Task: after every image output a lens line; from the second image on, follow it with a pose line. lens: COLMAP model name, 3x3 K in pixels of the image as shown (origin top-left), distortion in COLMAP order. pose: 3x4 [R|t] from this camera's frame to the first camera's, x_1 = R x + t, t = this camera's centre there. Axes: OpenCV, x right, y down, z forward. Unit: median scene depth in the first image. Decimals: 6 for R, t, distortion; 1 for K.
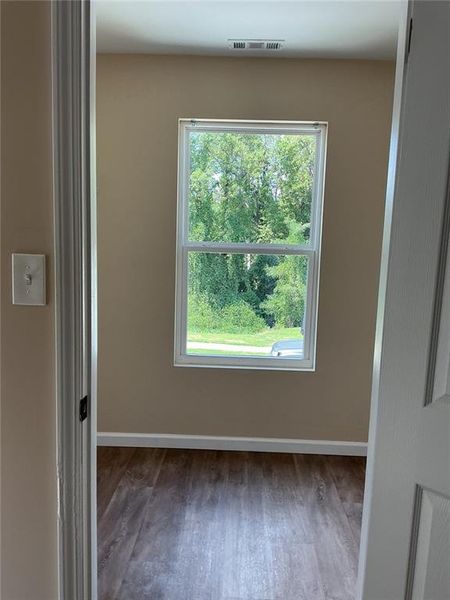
lens RADIAL K [[492.2, 0, 225.0], [0, 492.2, 300.0], [0, 0, 1]] dist [0.113150, -0.212444]
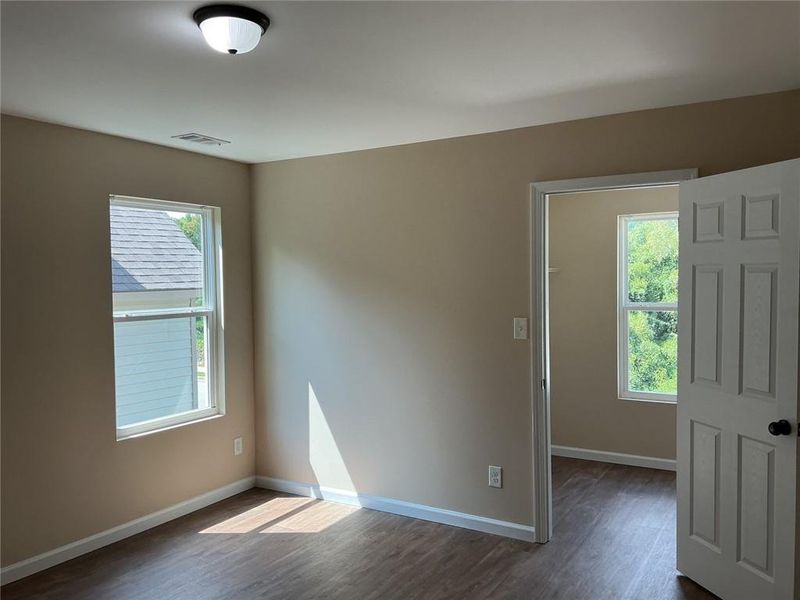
lens RADIAL K [[656.3, 0, 400.0], [0, 656.3, 300.0], [0, 0, 1]] dist [0.113150, -0.212444]
pose [[0.867894, -0.029714, -0.495861, 0.346010], [-0.021134, 0.995097, -0.096621, 0.071347], [0.496300, 0.094337, 0.863010, -1.039210]]
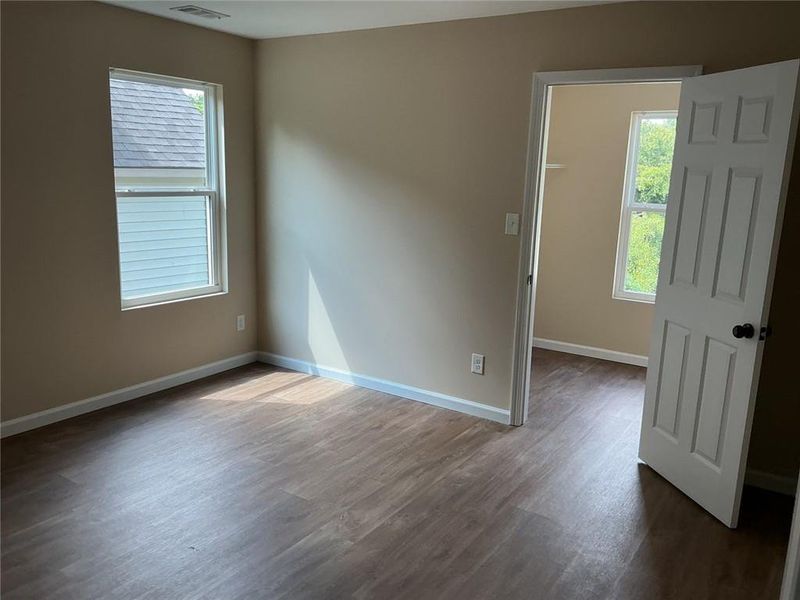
lens RADIAL K [[656.3, 0, 400.0], [0, 656.3, 300.0], [0, 0, 1]] dist [0.113150, -0.212444]
pose [[0.848045, 0.097713, -0.520837, 0.432297], [-0.072400, 0.995001, 0.068787, 0.074156], [0.524954, -0.020626, 0.850880, -1.031658]]
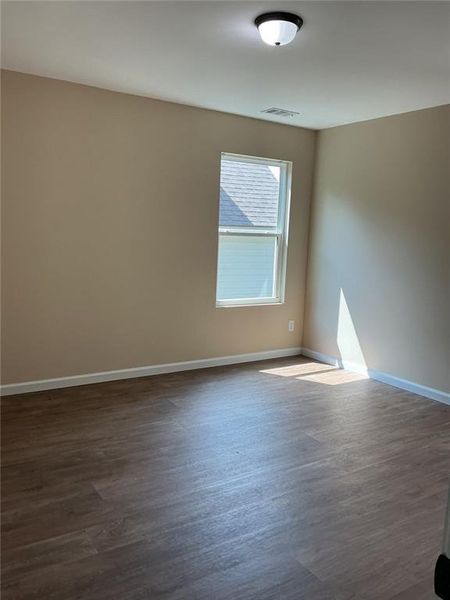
lens RADIAL K [[492.2, 0, 225.0], [0, 492.2, 300.0], [0, 0, 1]] dist [0.113150, -0.212444]
pose [[0.565514, 0.105013, -0.818026, 0.567195], [-0.125804, 0.991237, 0.040279, 0.159506], [0.815087, 0.080133, 0.573770, -1.053666]]
